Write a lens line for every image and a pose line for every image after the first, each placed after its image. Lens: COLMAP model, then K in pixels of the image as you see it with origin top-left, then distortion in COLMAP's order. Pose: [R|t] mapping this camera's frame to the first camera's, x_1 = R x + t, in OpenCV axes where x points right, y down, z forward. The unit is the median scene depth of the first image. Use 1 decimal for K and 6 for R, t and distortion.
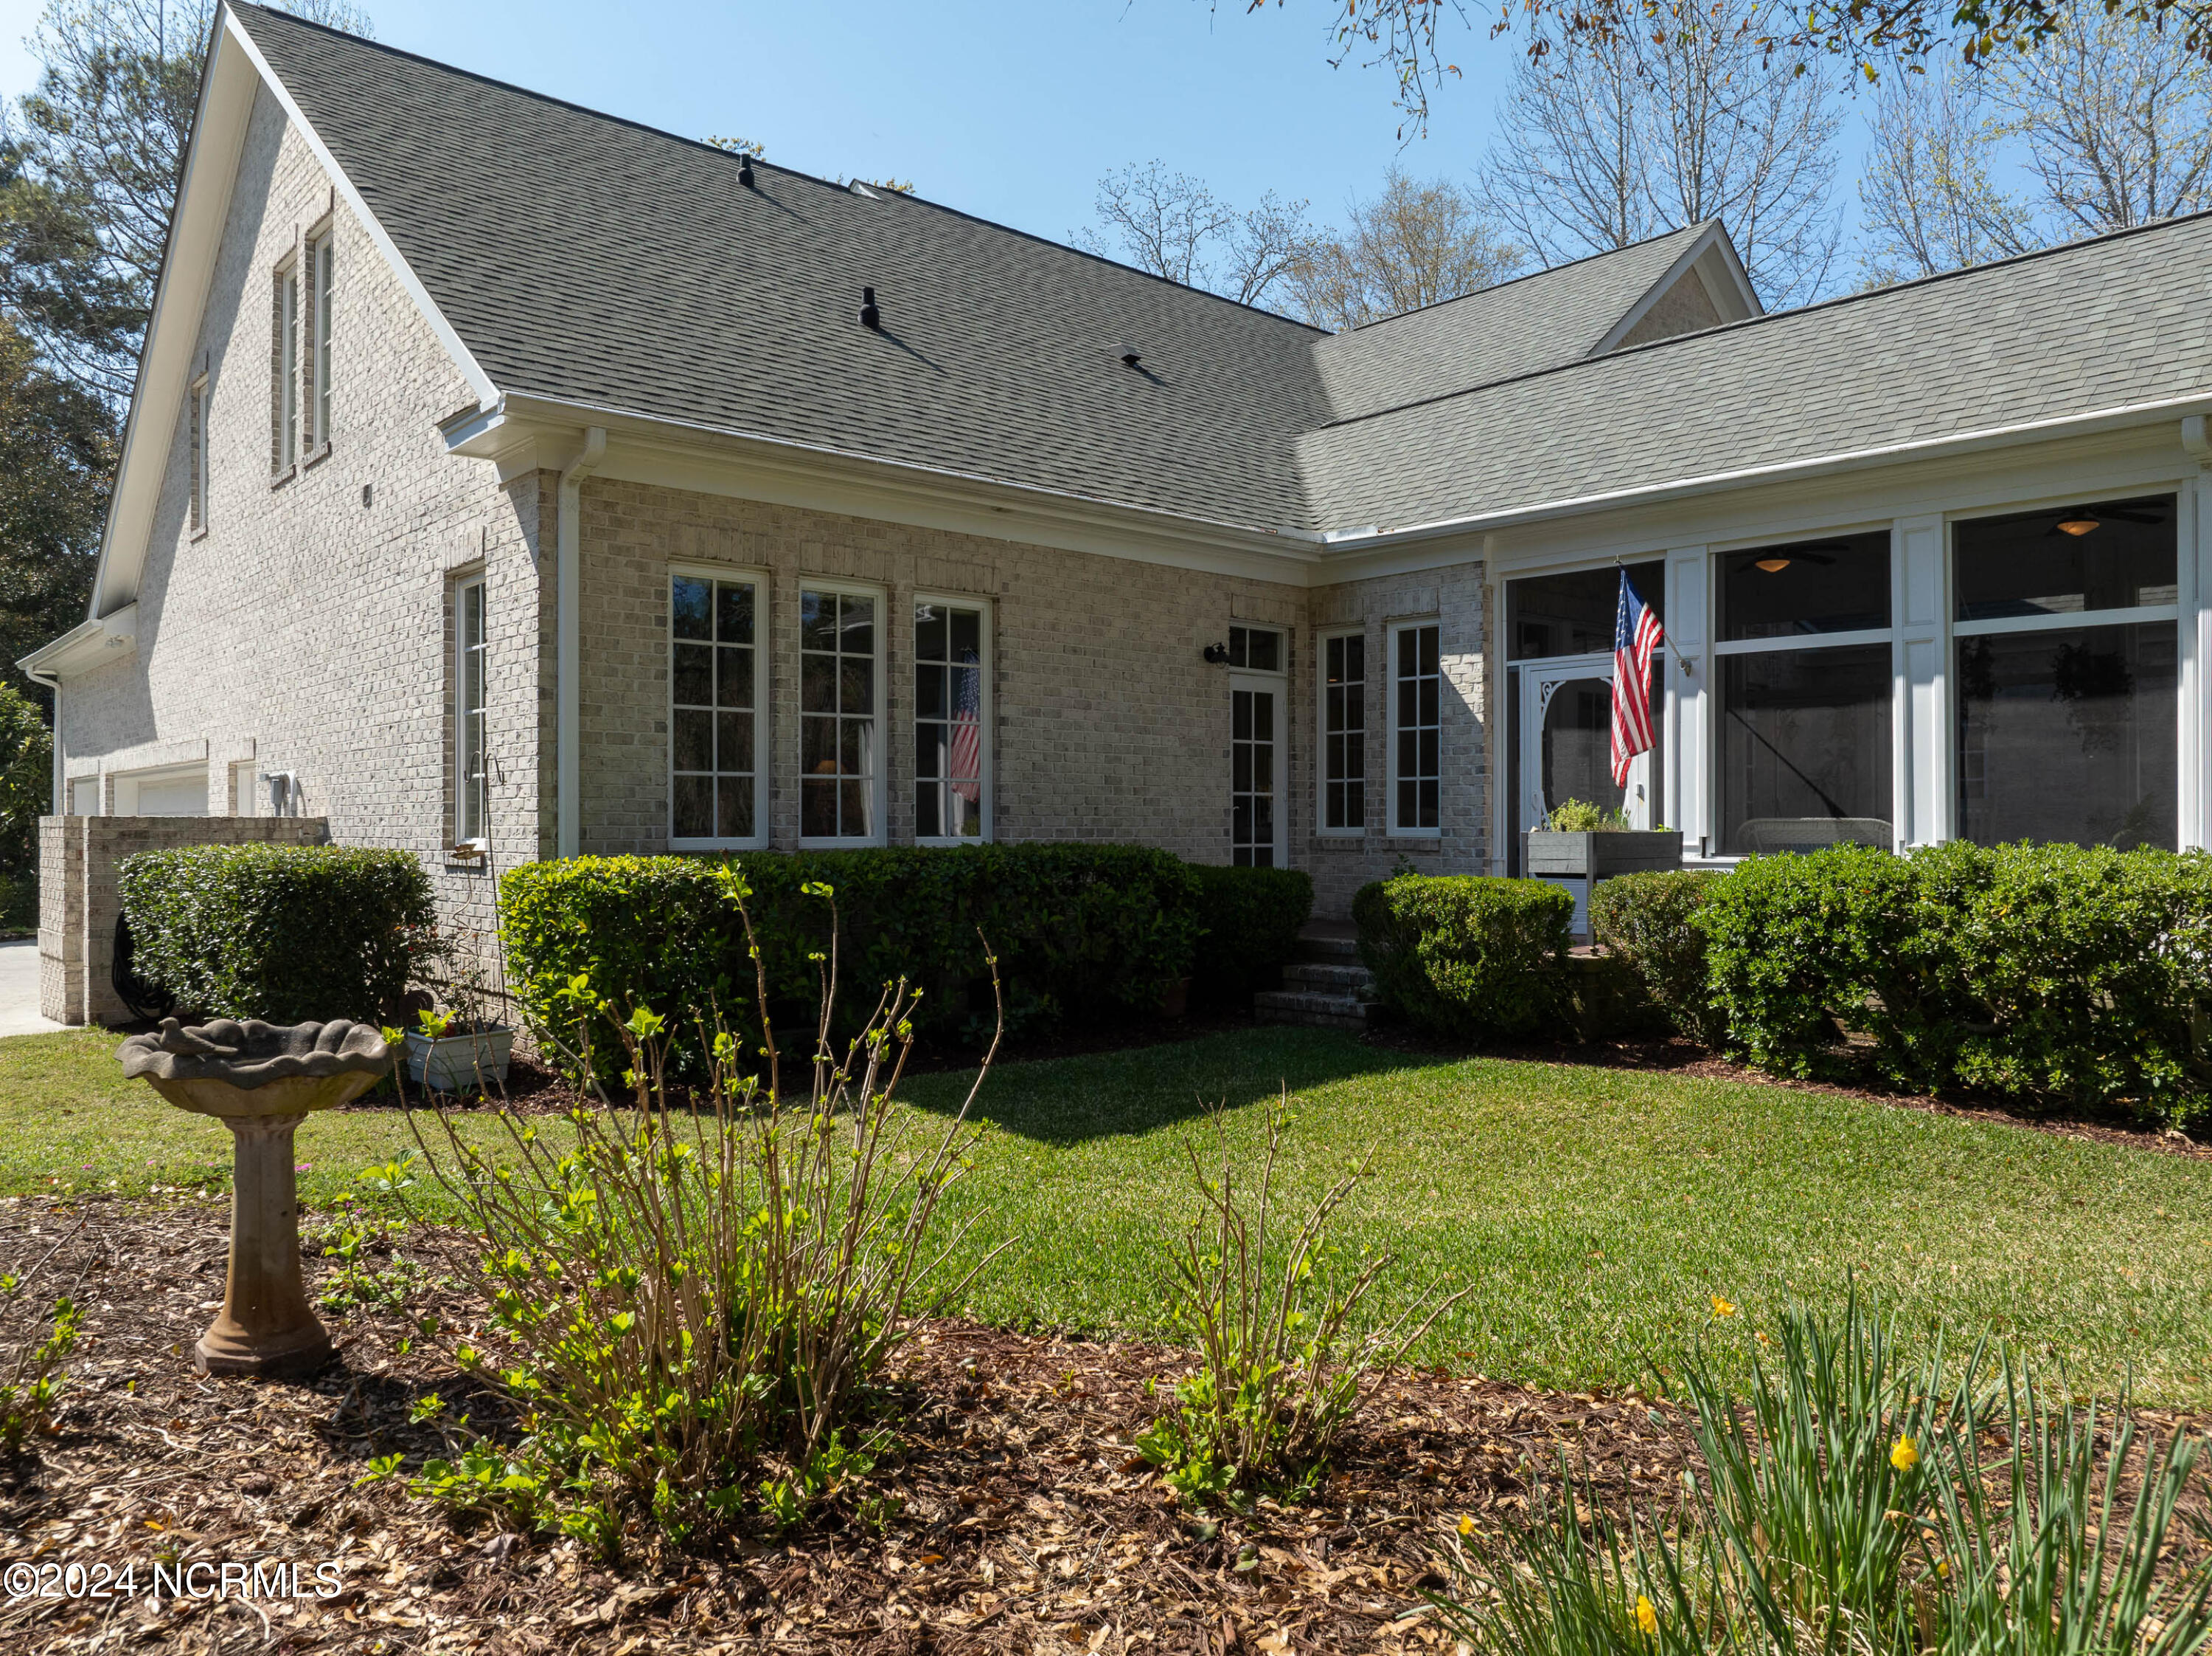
lens RADIAL K [[1557.6, 0, 1103.2], [0, 1557.6, 828.5], [0, 0, 1]] dist [0.007508, 0.000866]
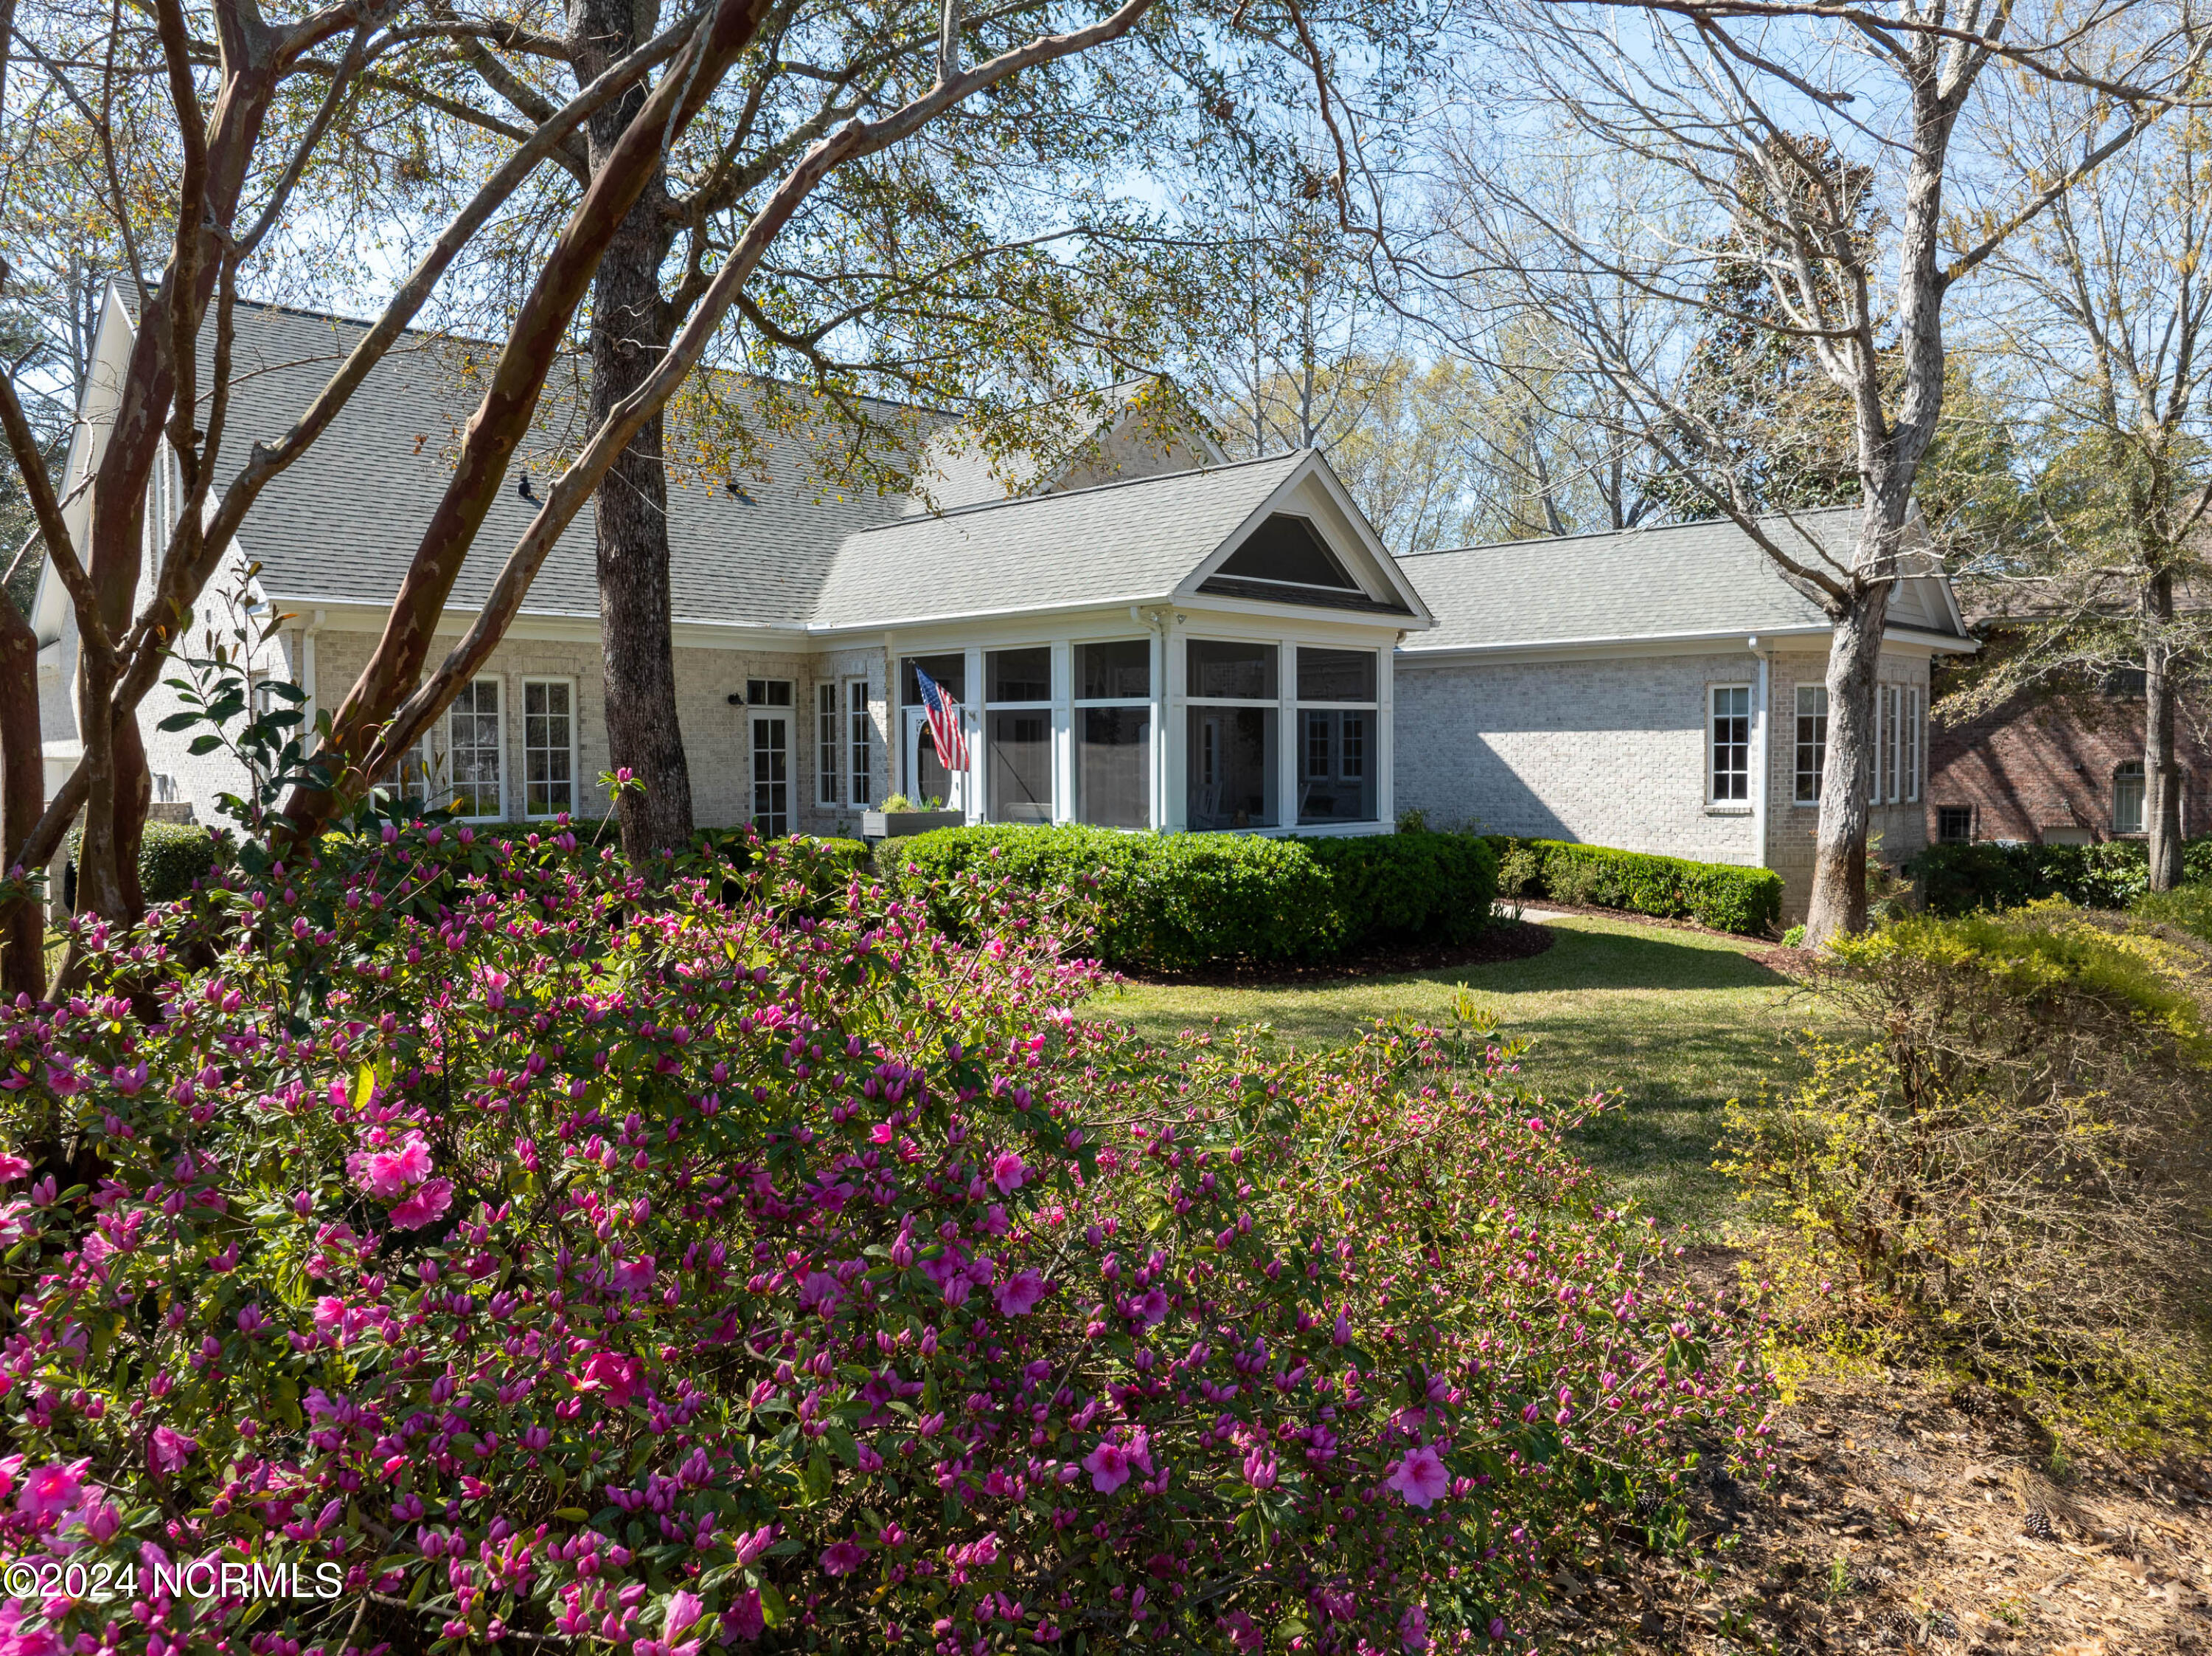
lens RADIAL K [[1557.6, 0, 1108.1], [0, 1557.6, 823.9], [0, 0, 1]] dist [0.007508, 0.000866]
pose [[0.999897, -0.003369, 0.013958, 0.449243], [0.002695, 0.998842, 0.048032, -0.058956], [-0.014104, -0.047990, 0.998748, -0.674539]]
